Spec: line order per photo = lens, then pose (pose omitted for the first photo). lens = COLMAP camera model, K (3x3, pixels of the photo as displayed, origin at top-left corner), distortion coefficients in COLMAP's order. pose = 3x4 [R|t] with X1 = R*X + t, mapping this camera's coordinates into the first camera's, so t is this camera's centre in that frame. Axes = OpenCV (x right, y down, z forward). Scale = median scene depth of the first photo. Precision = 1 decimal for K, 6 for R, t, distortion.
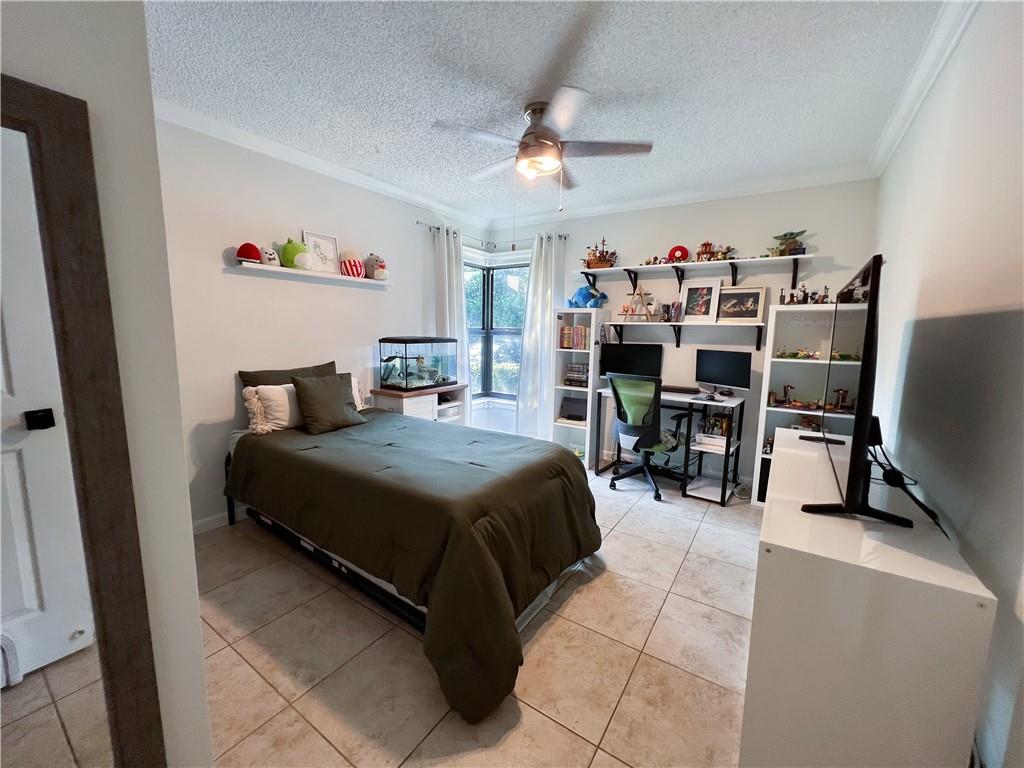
lens RADIAL K [[409.4, 0, 508.9], [0, 409.4, 386.1], [0, 0, 1]] dist [0.000944, 0.000016]
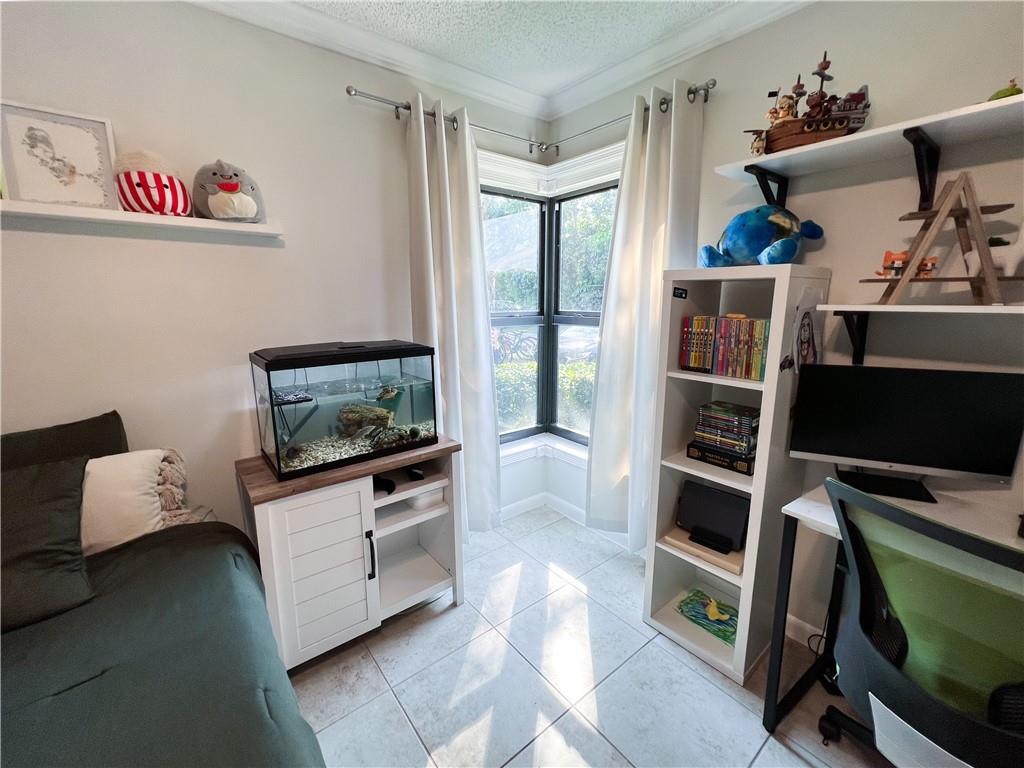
lens RADIAL K [[427.6, 0, 513.2], [0, 427.6, 375.7], [0, 0, 1]] dist [0.010096, -0.000323]
pose [[0.955088, 0.031779, -0.294614, 0.095362], [-0.018969, 0.998750, 0.046238, -0.104185], [0.295715, -0.038573, 0.954497, 0.555622]]
